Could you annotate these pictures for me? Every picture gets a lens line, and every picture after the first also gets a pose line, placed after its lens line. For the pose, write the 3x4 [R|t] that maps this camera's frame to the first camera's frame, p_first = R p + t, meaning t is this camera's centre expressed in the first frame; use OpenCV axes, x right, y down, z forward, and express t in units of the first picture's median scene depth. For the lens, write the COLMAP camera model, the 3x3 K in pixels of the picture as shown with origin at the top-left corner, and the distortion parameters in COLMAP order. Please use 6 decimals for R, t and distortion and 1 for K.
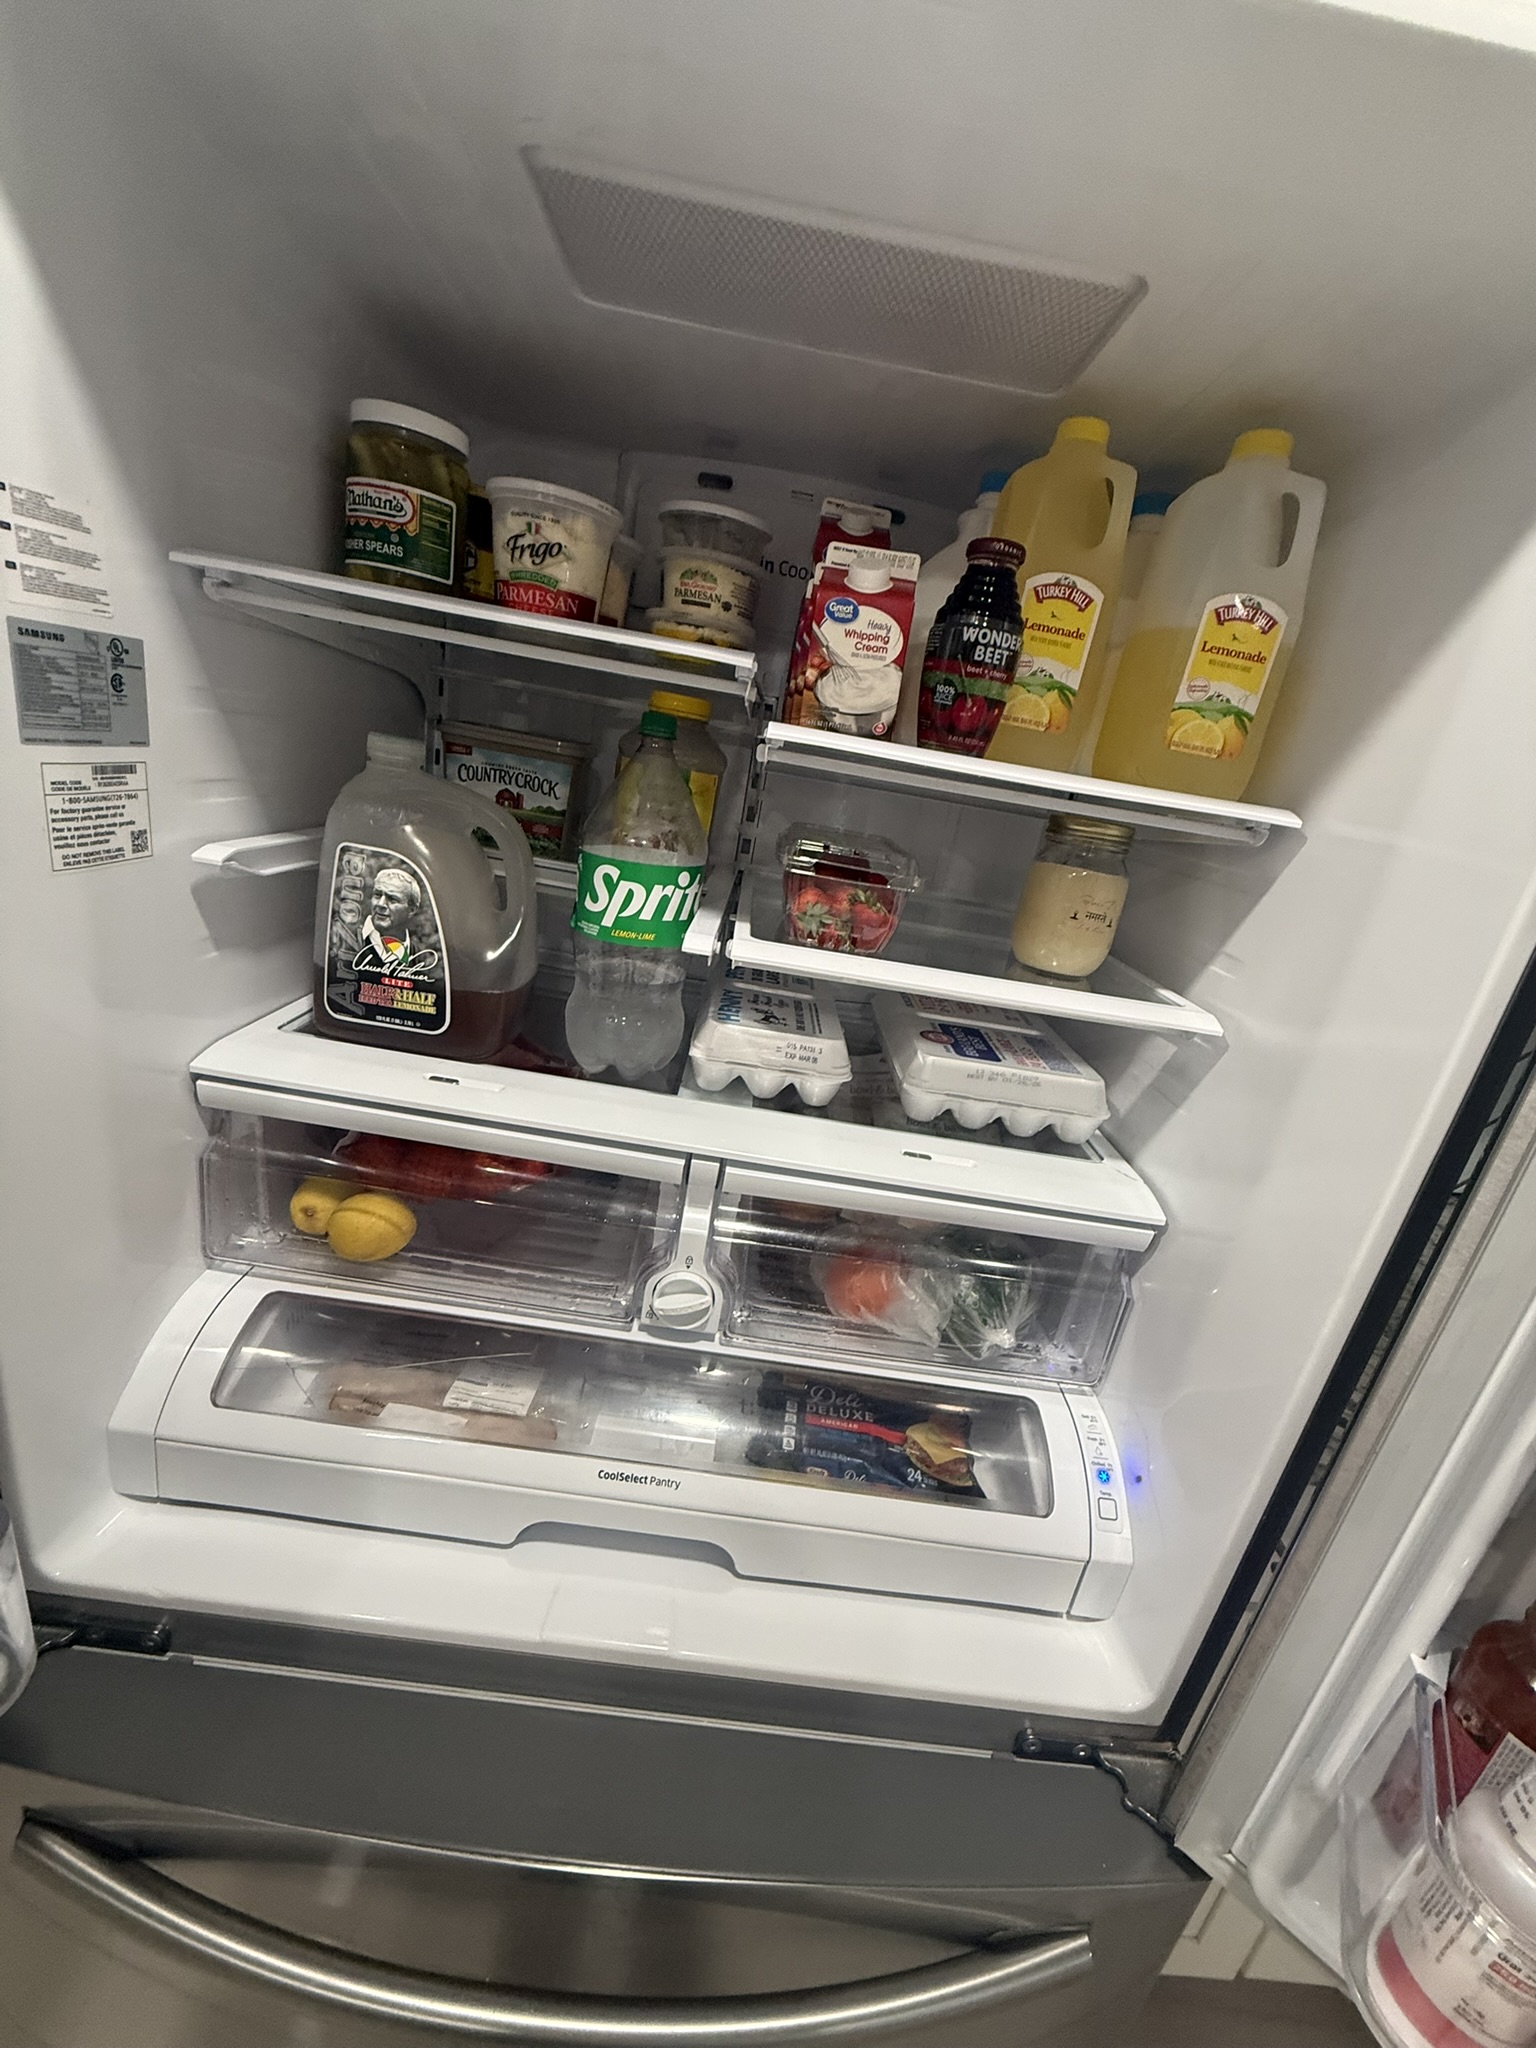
lens RADIAL K [[812.2, 0, 771.8], [0, 812.2, 1028.4], [0, 0, 1]] dist [-0.001229, -0.000217]
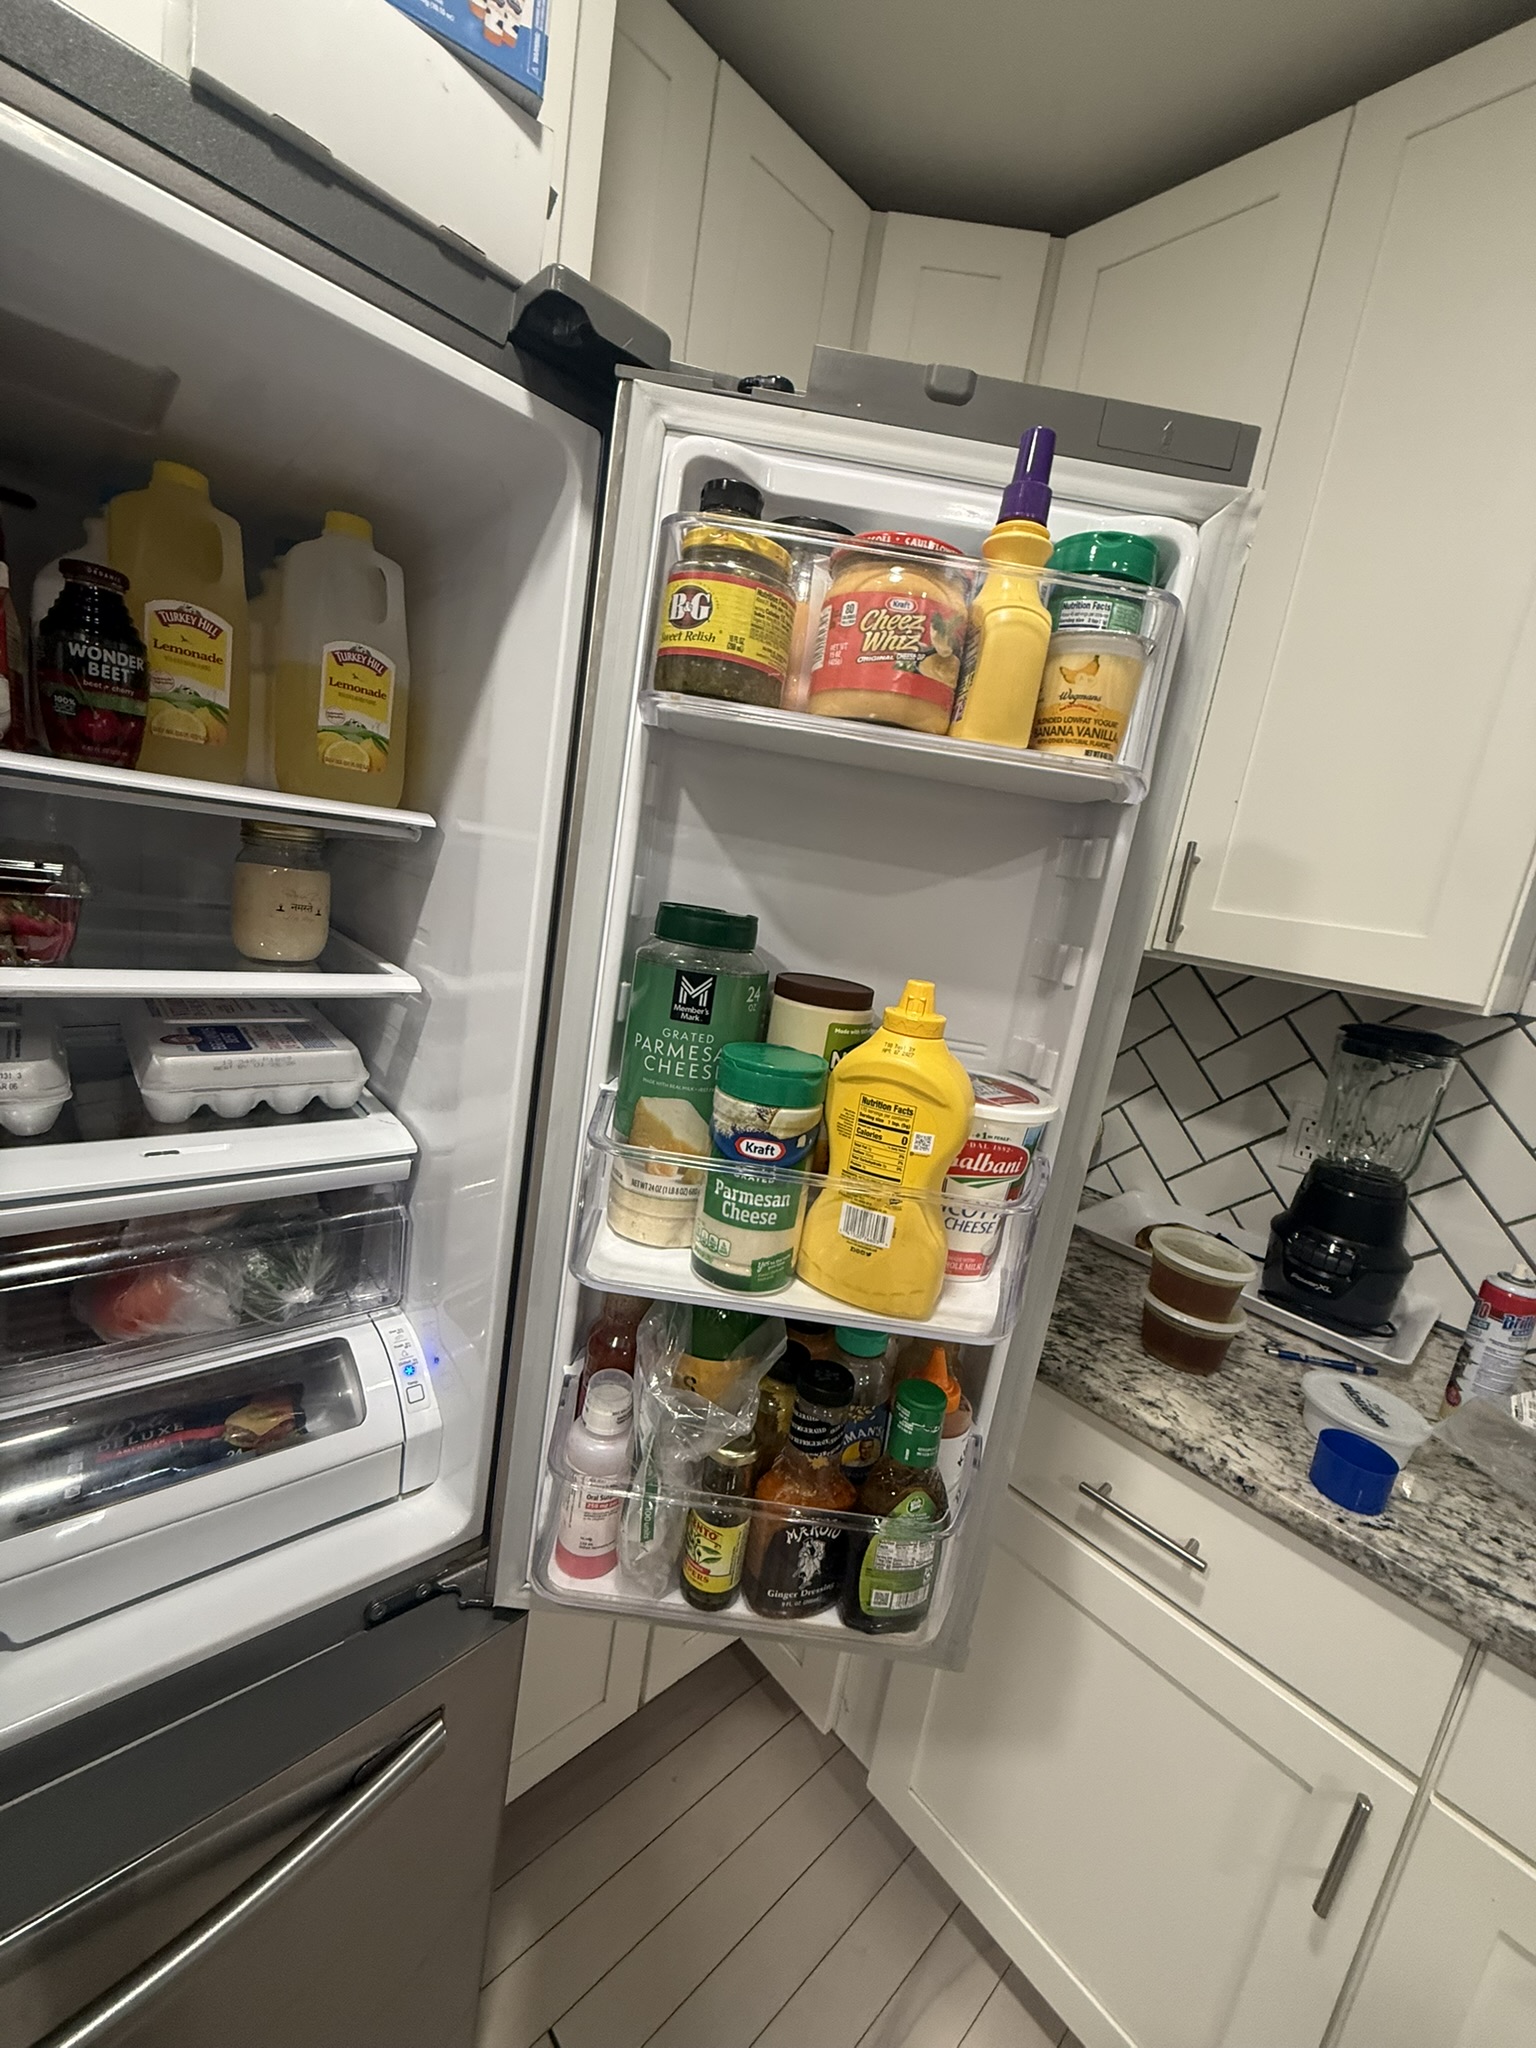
lens RADIAL K [[812.2, 0, 773.9], [0, 812.2, 1026.3], [0, 0, 1]] dist [-0.001229, -0.000217]
pose [[0.755035, -0.176086, 0.631598, 0.141837], [0.177392, 0.982200, 0.061771, 0.072053], [-0.631233, 0.065401, 0.772831, -0.284805]]
